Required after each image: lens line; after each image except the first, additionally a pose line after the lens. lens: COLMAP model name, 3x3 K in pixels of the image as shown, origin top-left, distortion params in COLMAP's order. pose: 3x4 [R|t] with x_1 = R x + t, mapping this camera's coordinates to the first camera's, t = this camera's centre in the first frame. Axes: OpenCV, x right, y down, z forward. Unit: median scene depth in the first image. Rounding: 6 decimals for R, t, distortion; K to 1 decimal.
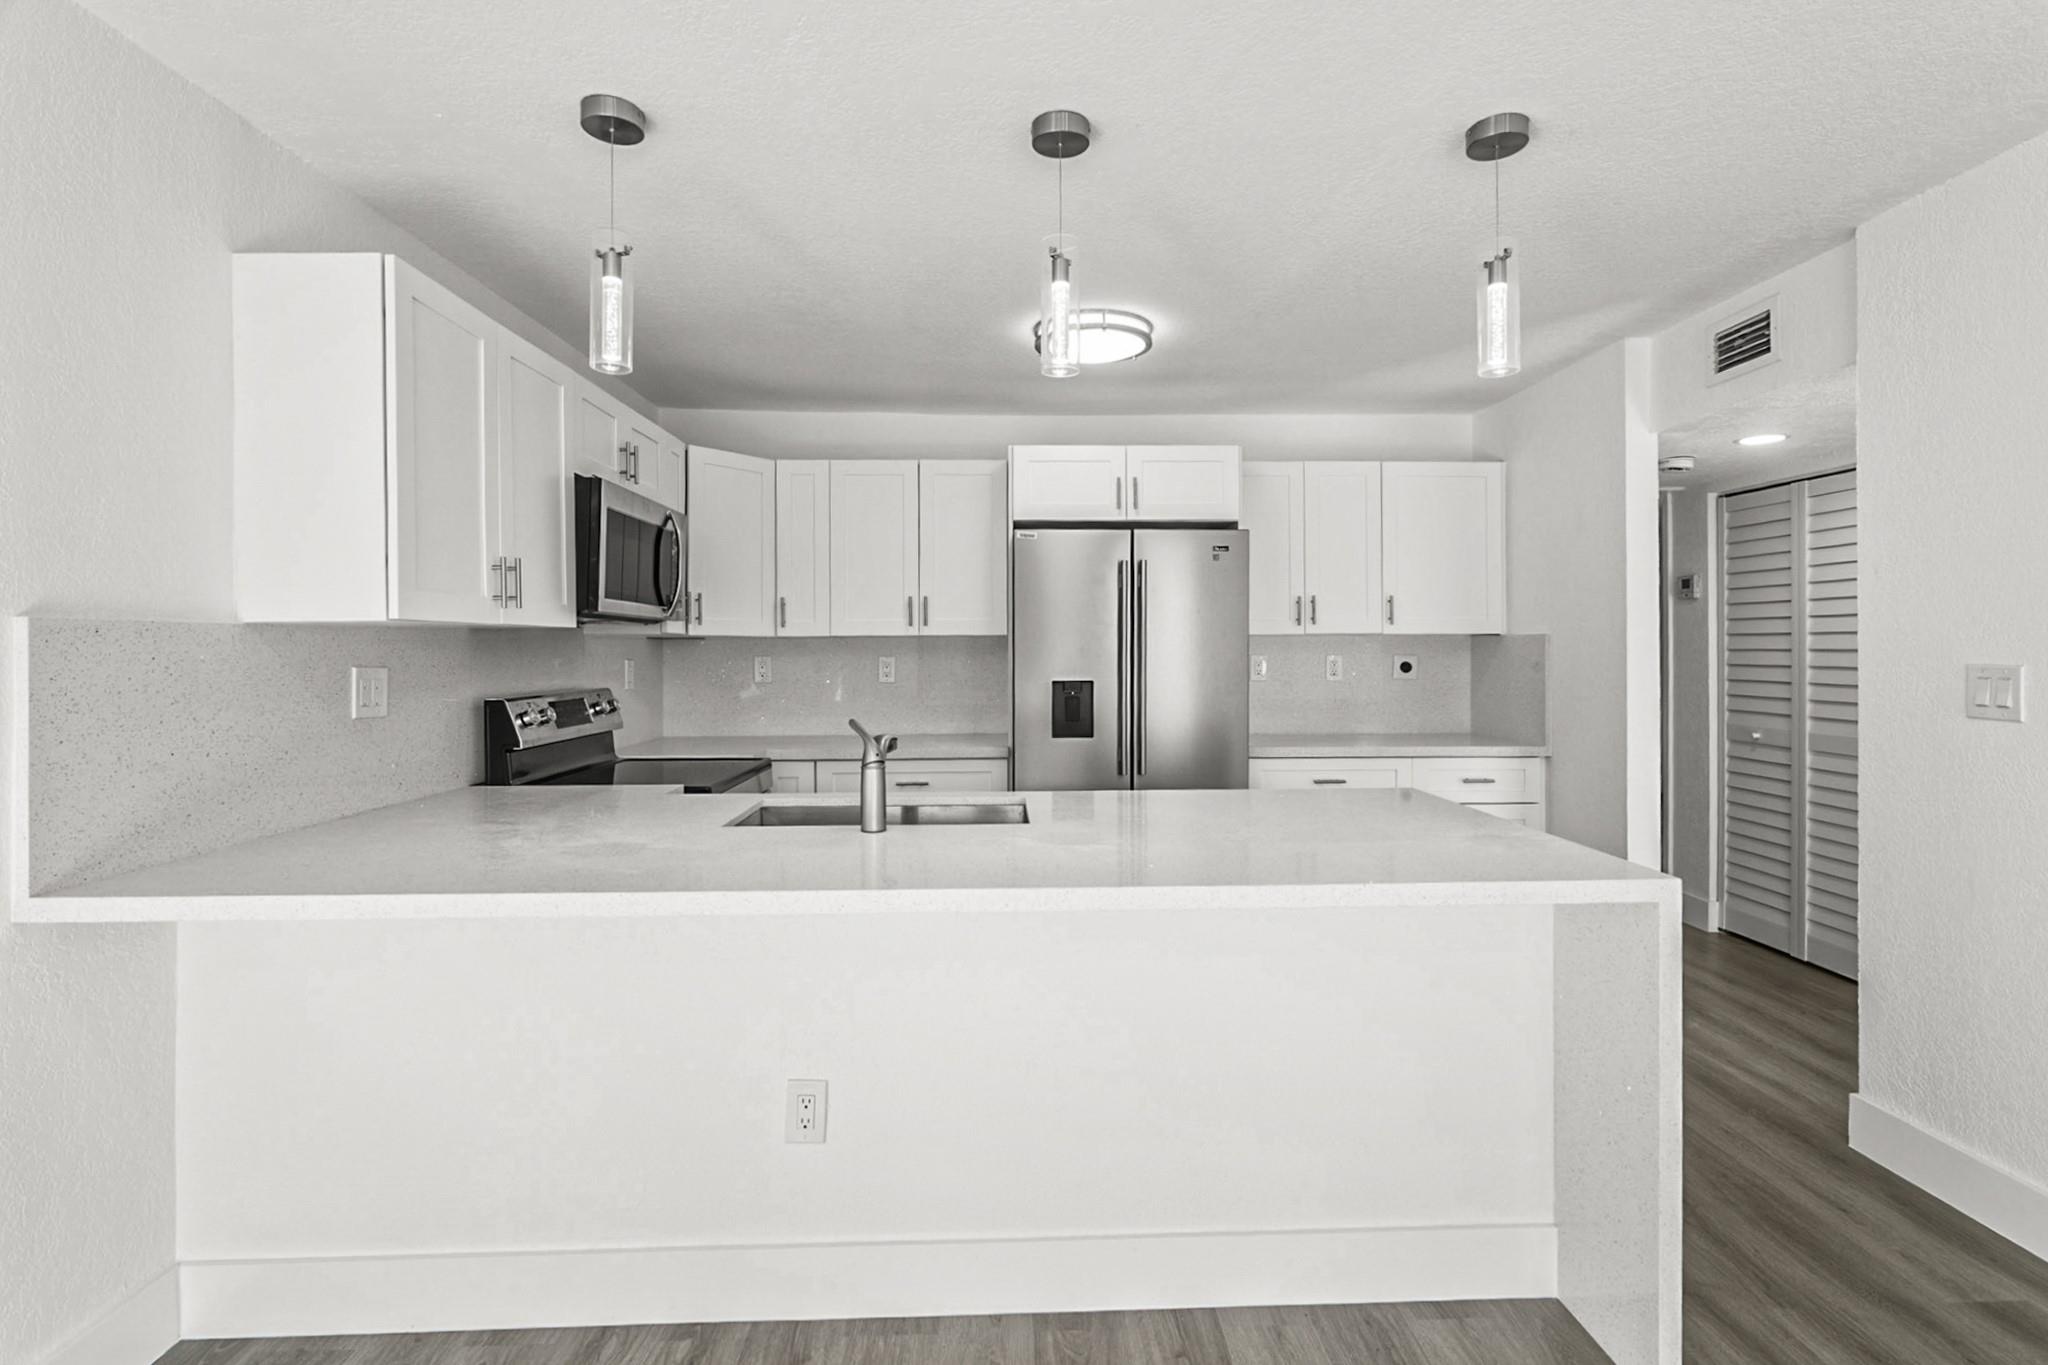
lens RADIAL K [[960.0, 0, 1029.4], [0, 960.0, 644.3], [0, 0, 1]] dist [0.000167, 0.000136]
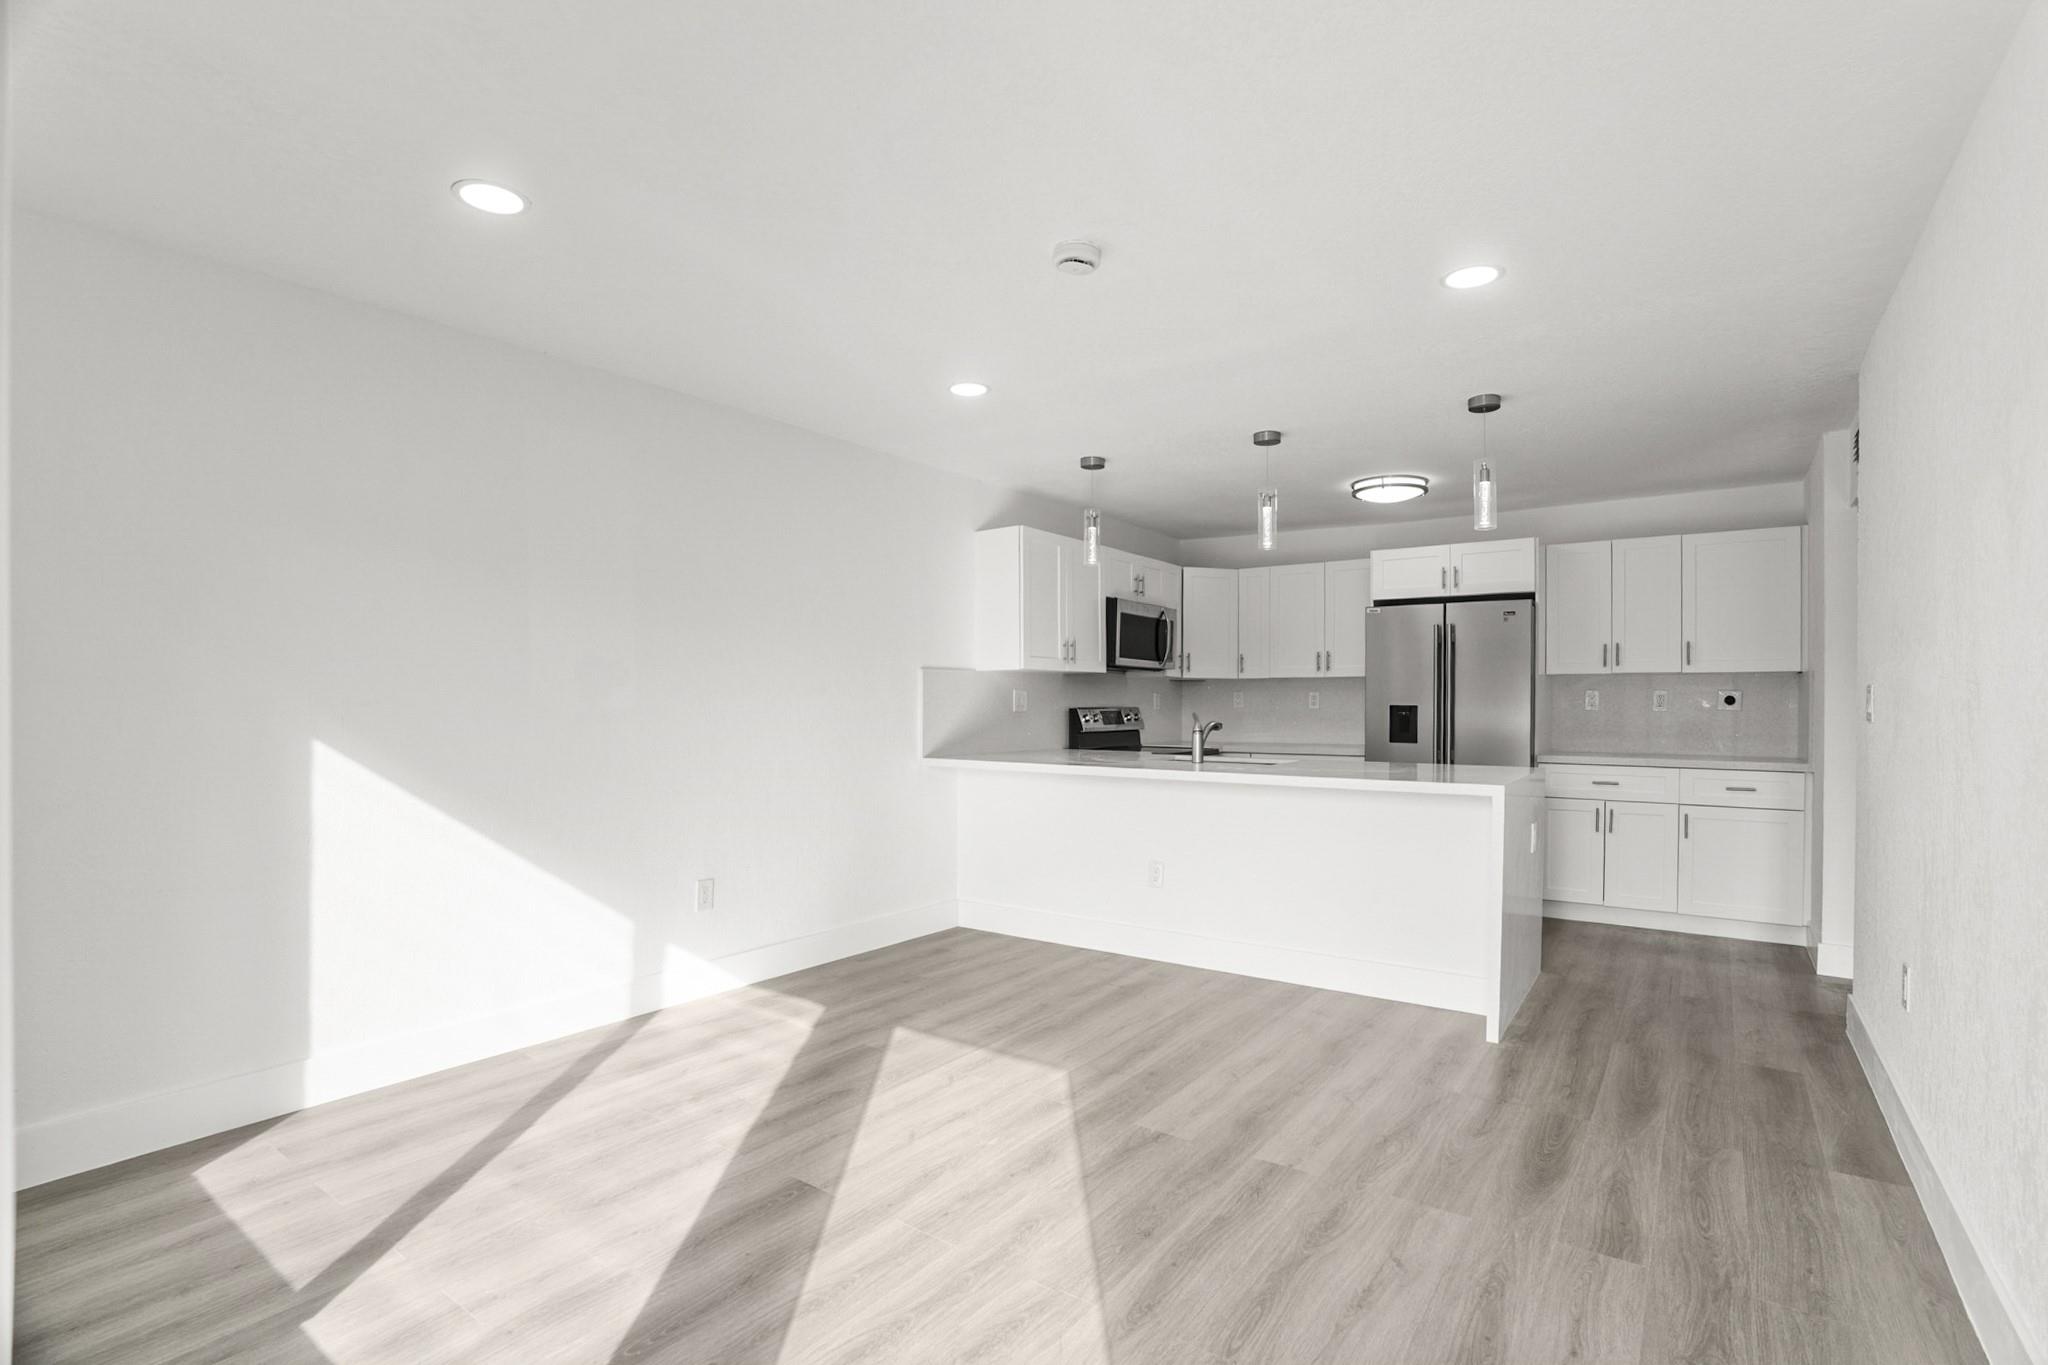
lens RADIAL K [[958.6, 0, 1062.6], [0, 958.6, 706.6], [0, 0, 1]] dist [-0.046182, 0.023346]
pose [[0.811926, 0.007904, -0.583707, 0.490693], [-0.002501, 0.999946, 0.010062, 0.026397], [0.583755, -0.006709, 0.811902, -0.540102]]
